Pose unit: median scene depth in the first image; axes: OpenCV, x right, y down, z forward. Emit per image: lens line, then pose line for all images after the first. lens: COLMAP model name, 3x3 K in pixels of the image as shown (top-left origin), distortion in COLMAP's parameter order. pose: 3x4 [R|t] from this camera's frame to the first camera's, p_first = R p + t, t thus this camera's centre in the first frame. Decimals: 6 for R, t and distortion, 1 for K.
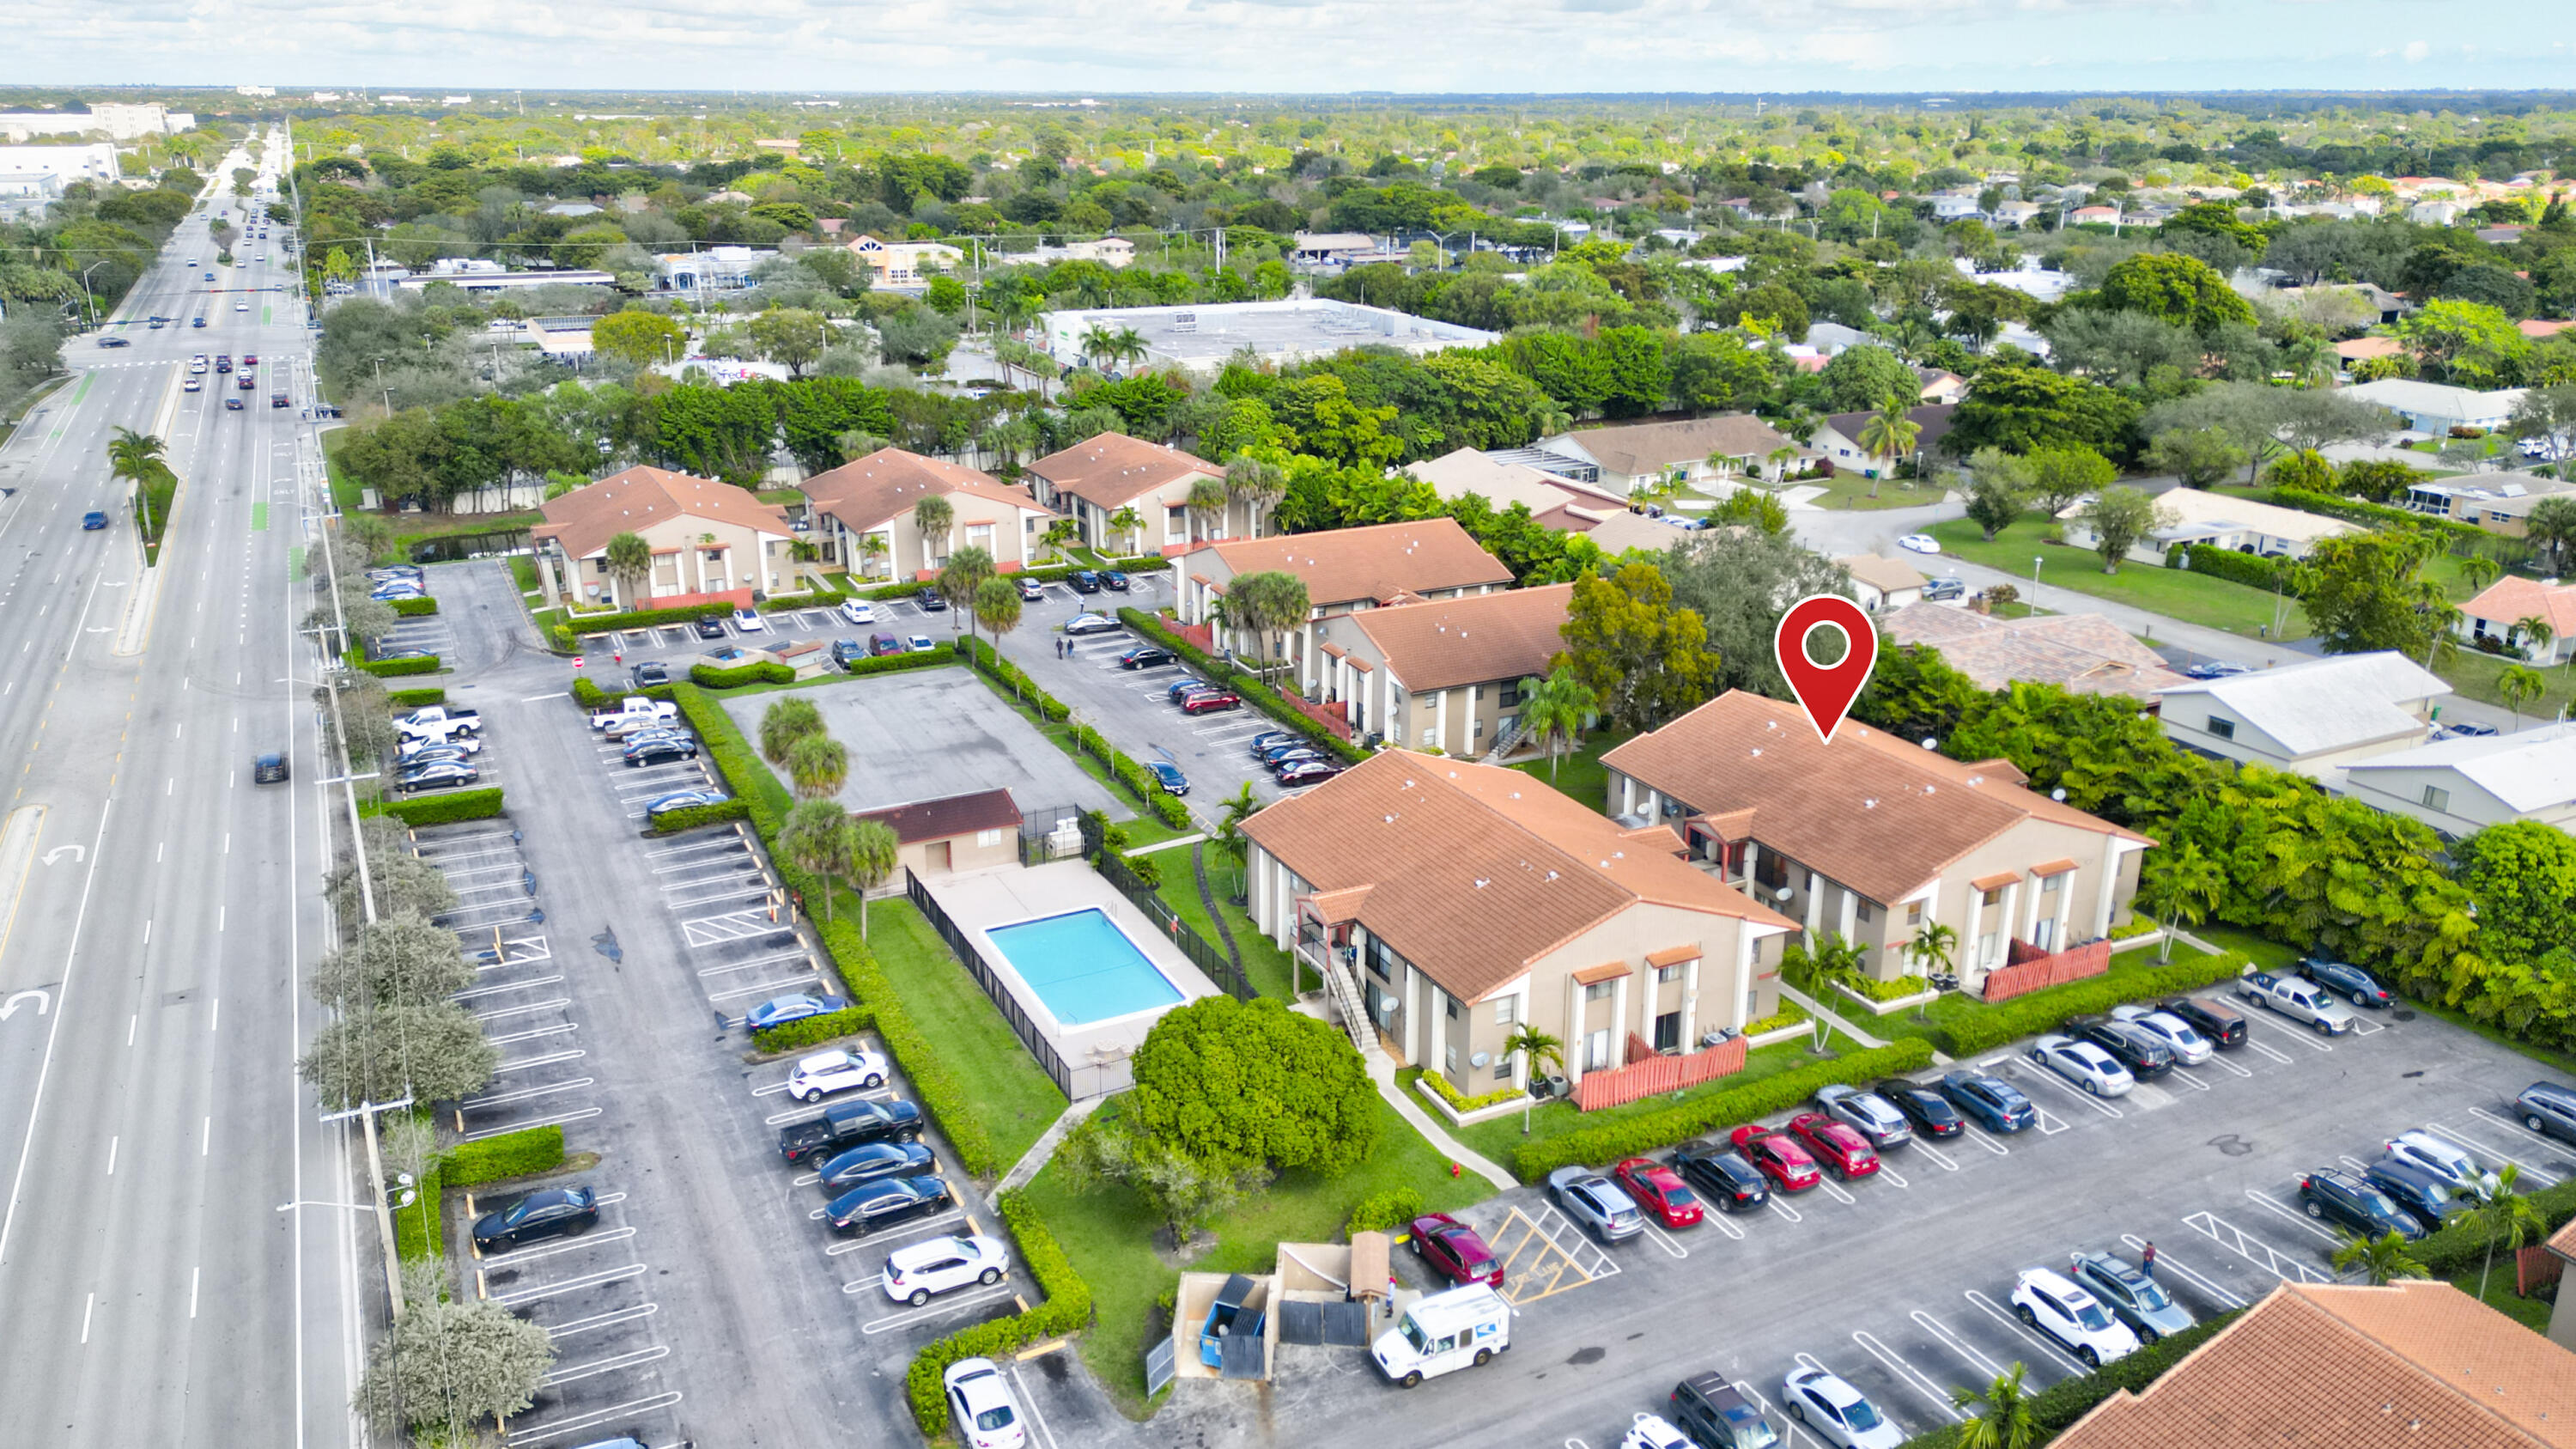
lens RADIAL K [[1794.7, 0, 1301.2], [0, 1794.7, 725.3], [0, 0, 1]] dist [0.078495, -0.088899]
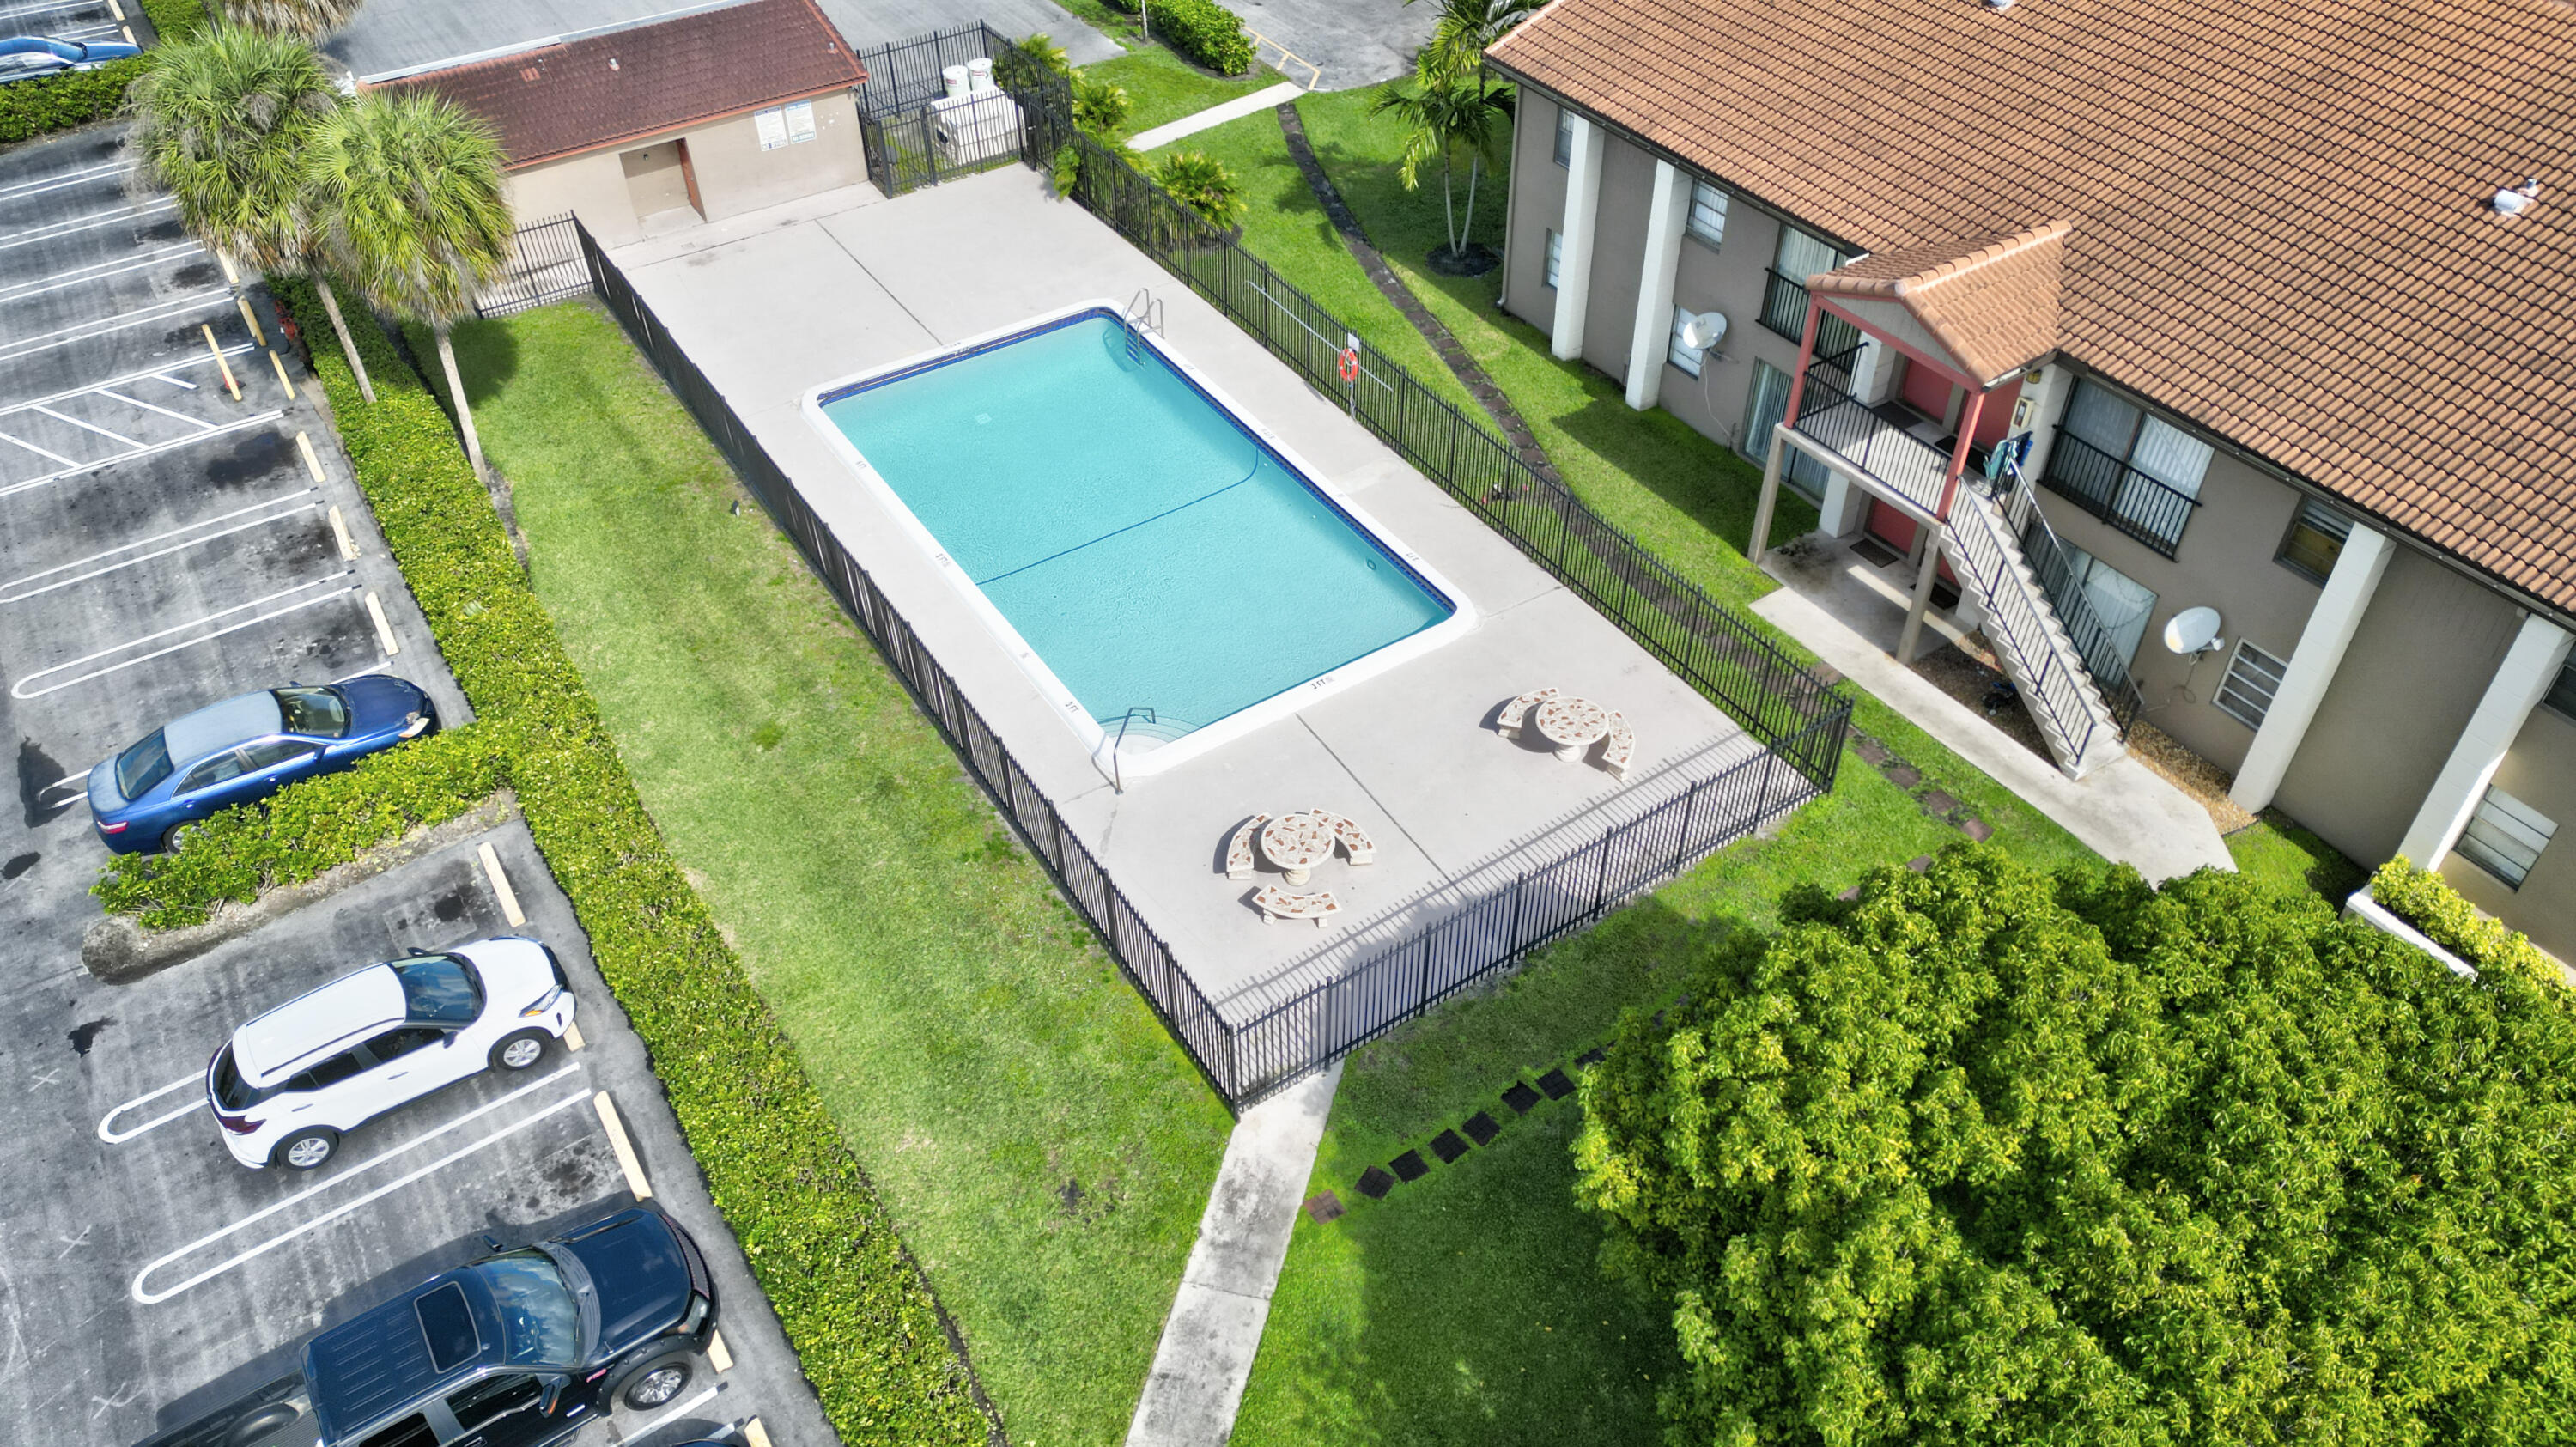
lens RADIAL K [[1805.6, 0, 1288.0], [0, 1805.6, 723.5], [0, 0, 1]] dist [0.090196, -0.101865]
pose [[0.994721, -0.081552, 0.062280, -0.095587], [0.050392, 0.916943, 0.395823, 0.028630], [-0.089388, -0.390595, 0.916213, 0.547769]]
